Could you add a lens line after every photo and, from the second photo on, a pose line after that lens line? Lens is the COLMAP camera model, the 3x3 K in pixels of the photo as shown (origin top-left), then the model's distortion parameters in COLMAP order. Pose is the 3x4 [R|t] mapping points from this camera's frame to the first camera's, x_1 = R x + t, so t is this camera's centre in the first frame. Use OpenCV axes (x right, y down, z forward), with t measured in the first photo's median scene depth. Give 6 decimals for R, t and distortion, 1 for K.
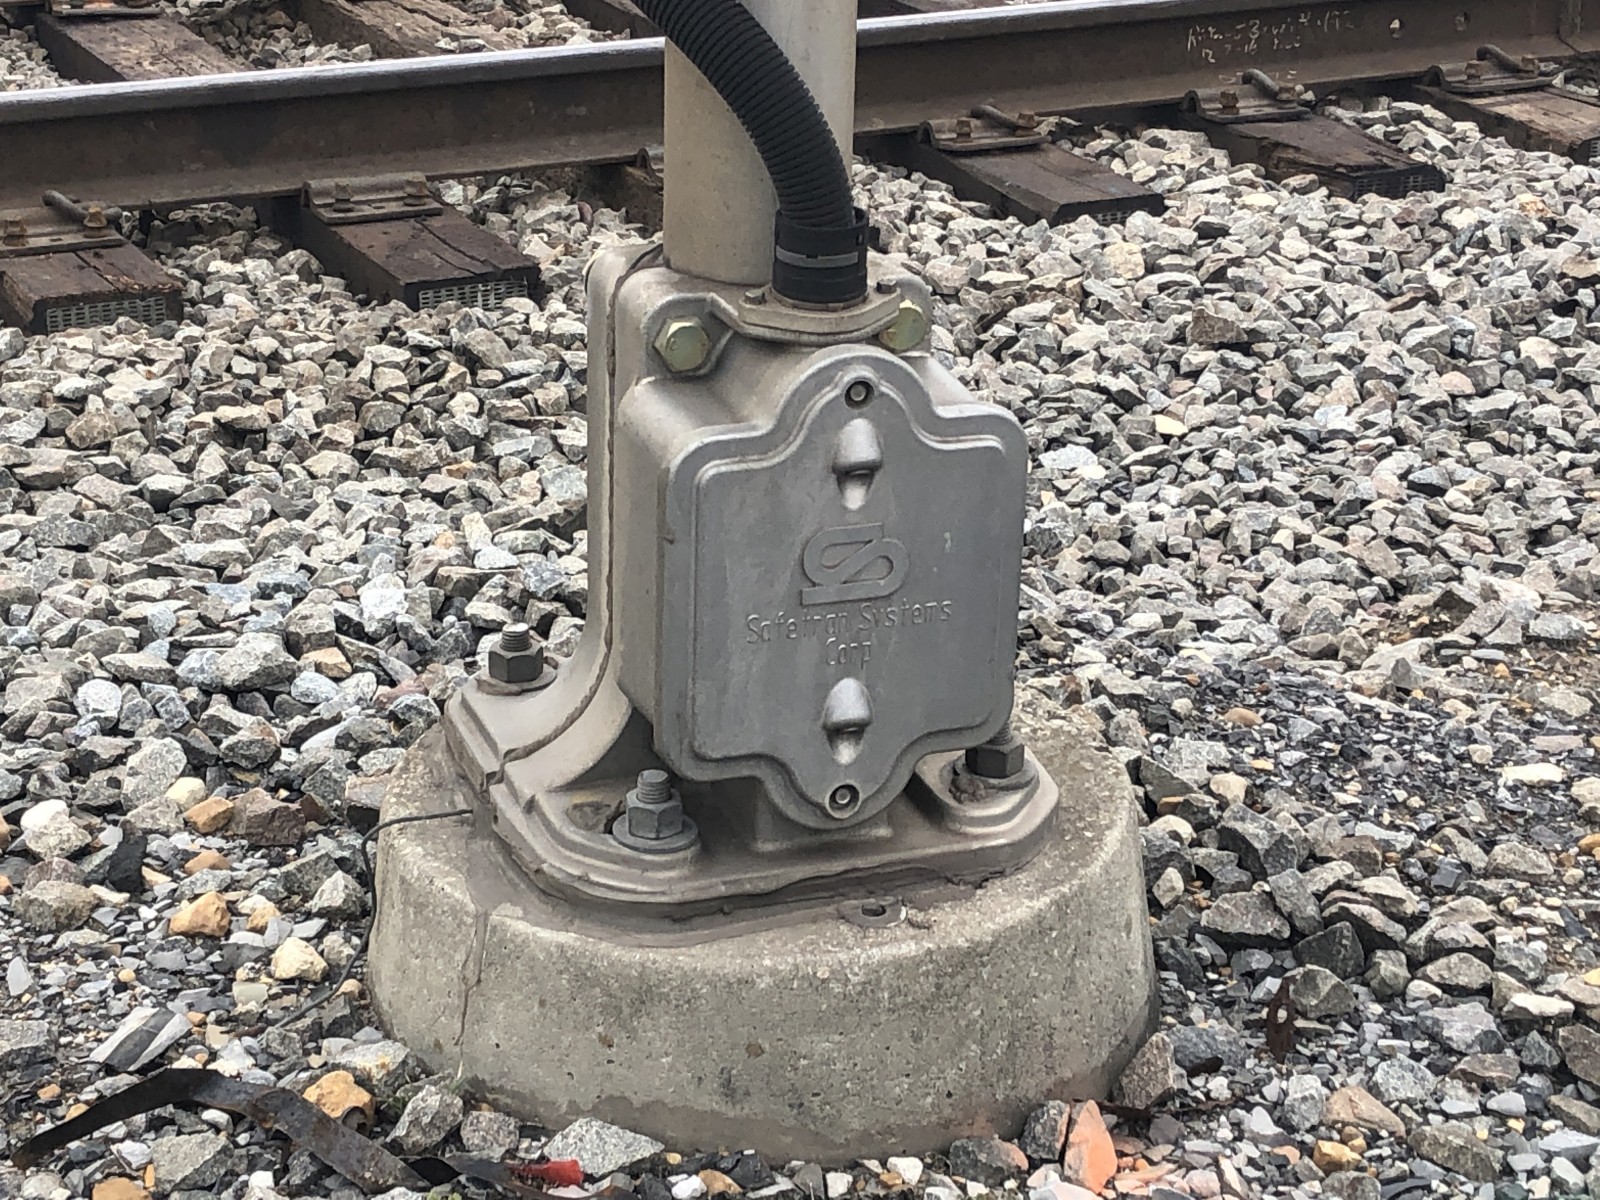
lens RADIAL K [[3367.0, 0, 800.3], [0, 3367.0, 600.3], [0, 0, 1]] dist [0.211773, 0.000000]
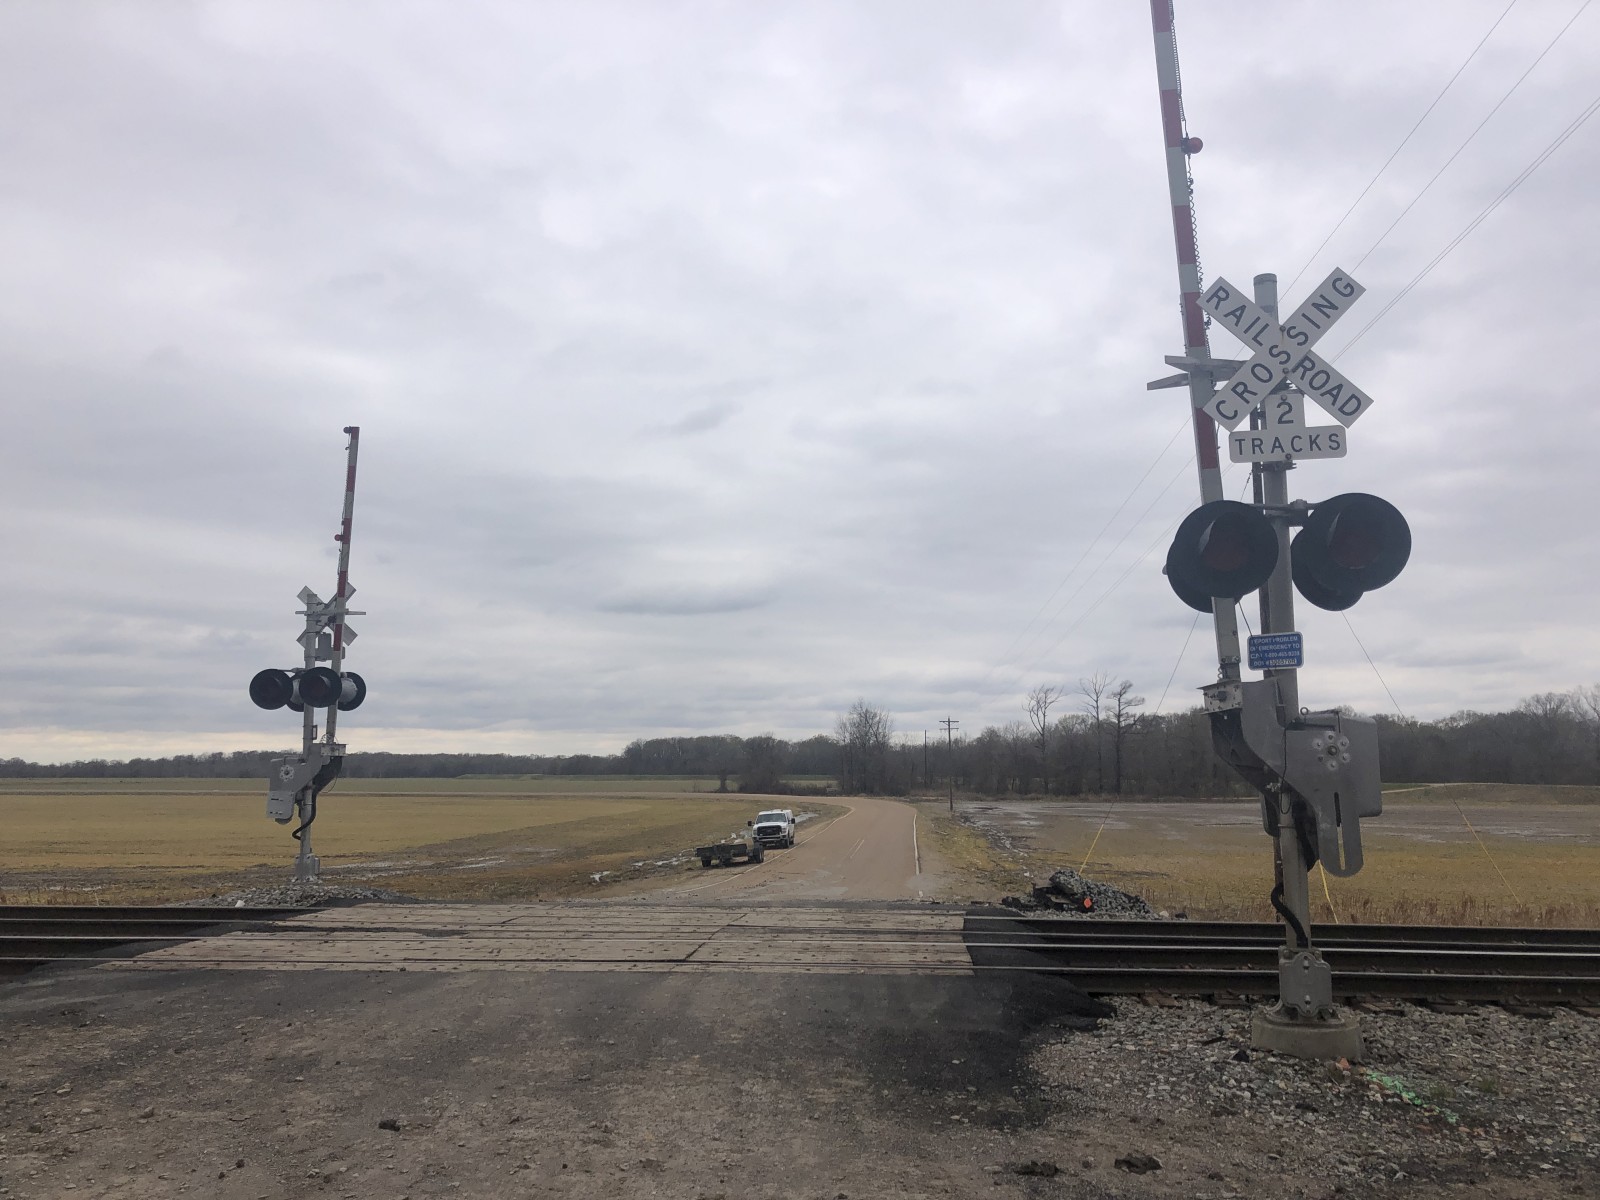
lens RADIAL K [[1305.4, 0, 794.0], [0, 1305.4, 582.9], [0, 0, 1]] dist [0.061654, -0.070931]
pose [[0.848595, -0.104338, -0.518652, 0.693515], [-0.177966, 0.866927, -0.465581, 0.835426], [0.498211, 0.487392, 0.717102, -2.298814]]
